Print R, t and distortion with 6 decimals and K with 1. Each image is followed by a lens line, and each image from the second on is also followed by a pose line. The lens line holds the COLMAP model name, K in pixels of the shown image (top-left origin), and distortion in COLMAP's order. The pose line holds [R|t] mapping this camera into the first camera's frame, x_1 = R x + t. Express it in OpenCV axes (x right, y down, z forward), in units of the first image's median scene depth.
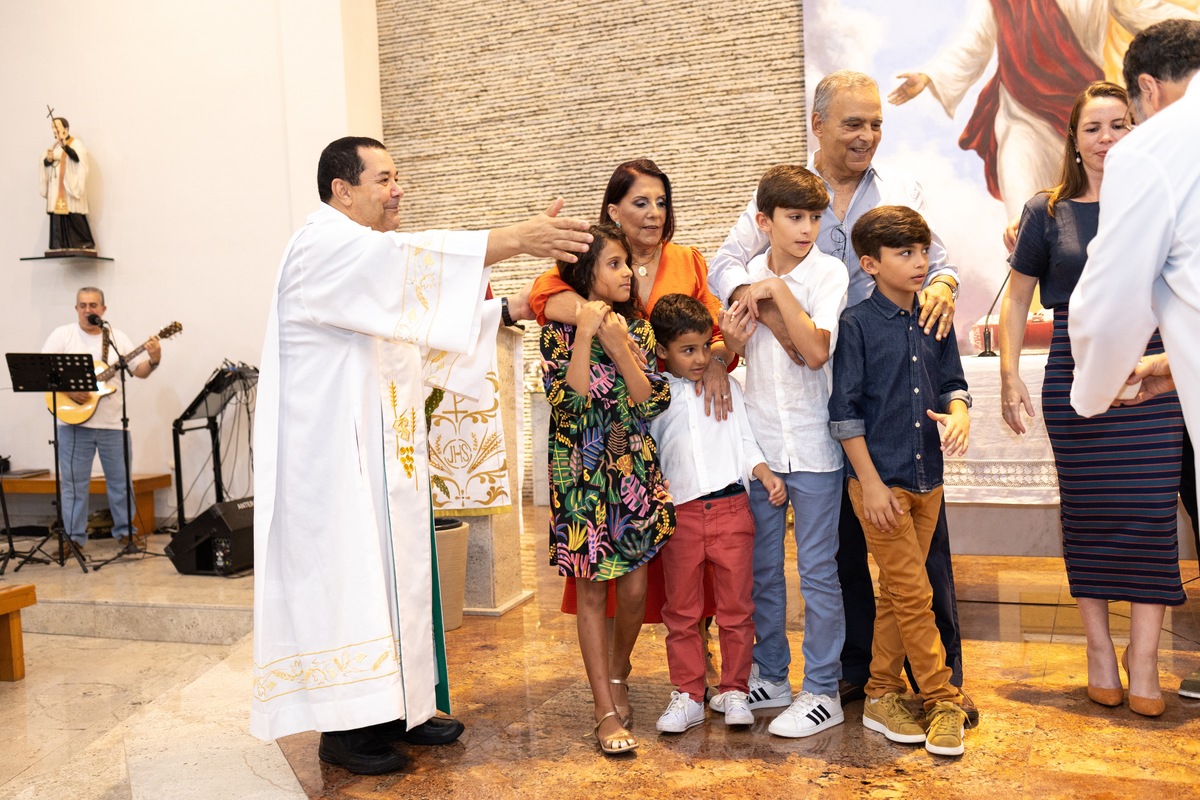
lens RADIAL K [[1205.8, 0, 607.5], [0, 1205.8, 383.5], [0, 0, 1]] dist [0.016220, 0.000000]
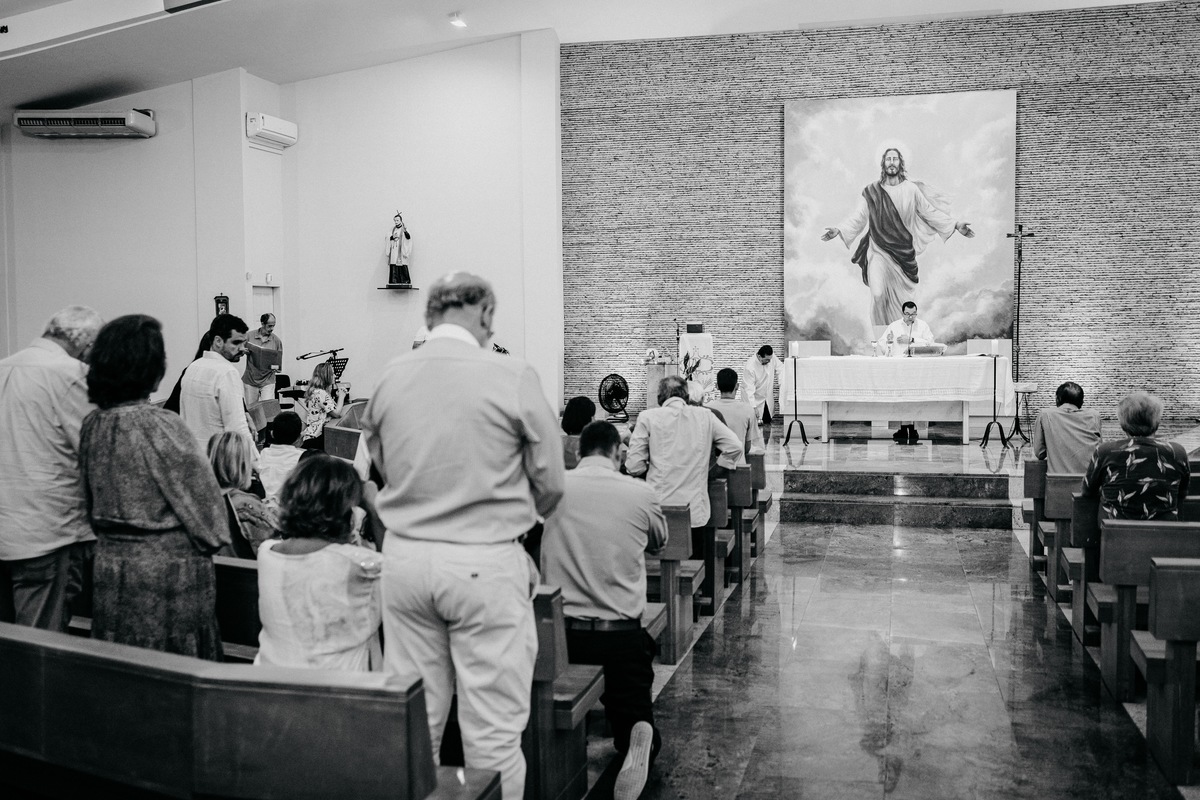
lens RADIAL K [[1205.8, 0, 602.0], [0, 1205.8, 405.1], [0, 0, 1]] dist [0.016220, 0.000000]
pose [[0.985865, 0.019482, 0.166406, -0.553382], [-0.026018, 0.998970, 0.037186, 0.004488], [-0.165510, -0.040990, 0.985356, -1.196747]]
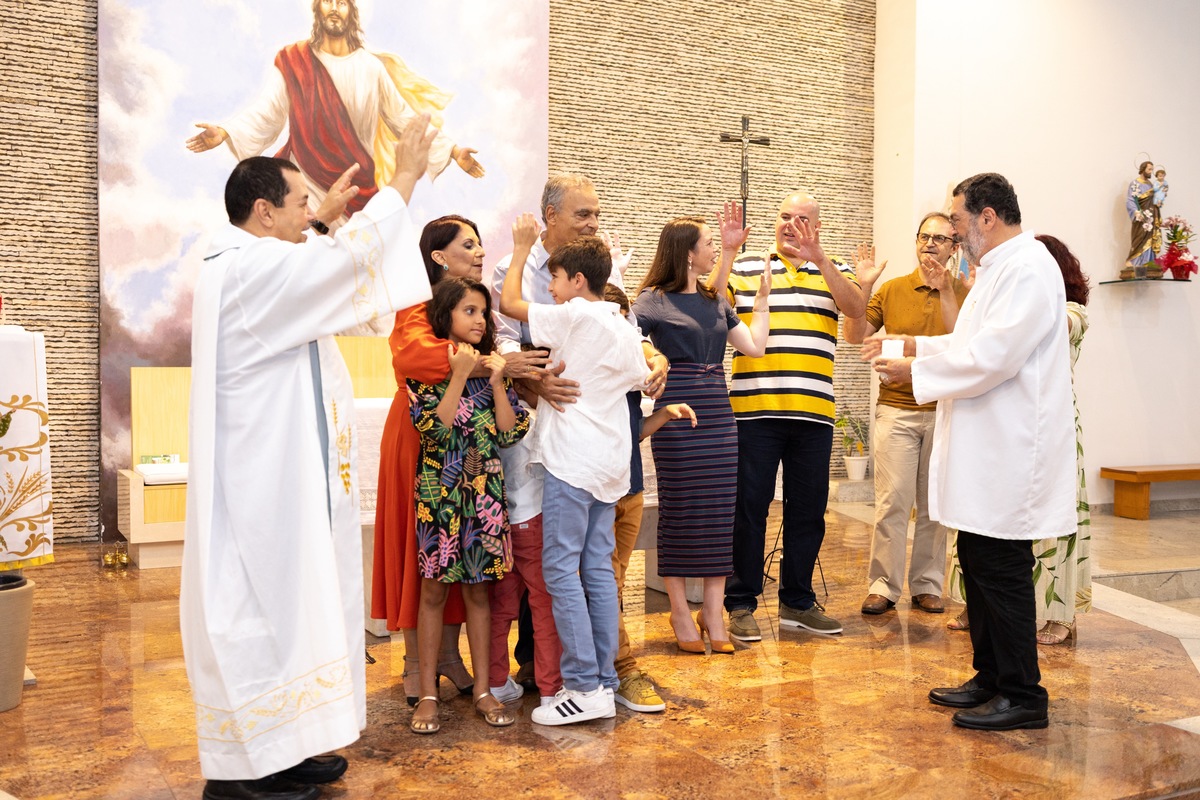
lens RADIAL K [[1205.8, 0, 591.8], [0, 1205.8, 405.2], [0, 0, 1]] dist [0.016220, 0.000000]
pose [[0.620936, 0.023747, 0.783501, -0.365549], [-0.011154, 0.999707, -0.021460, 0.006782], [-0.783782, 0.004586, 0.621019, 0.084986]]
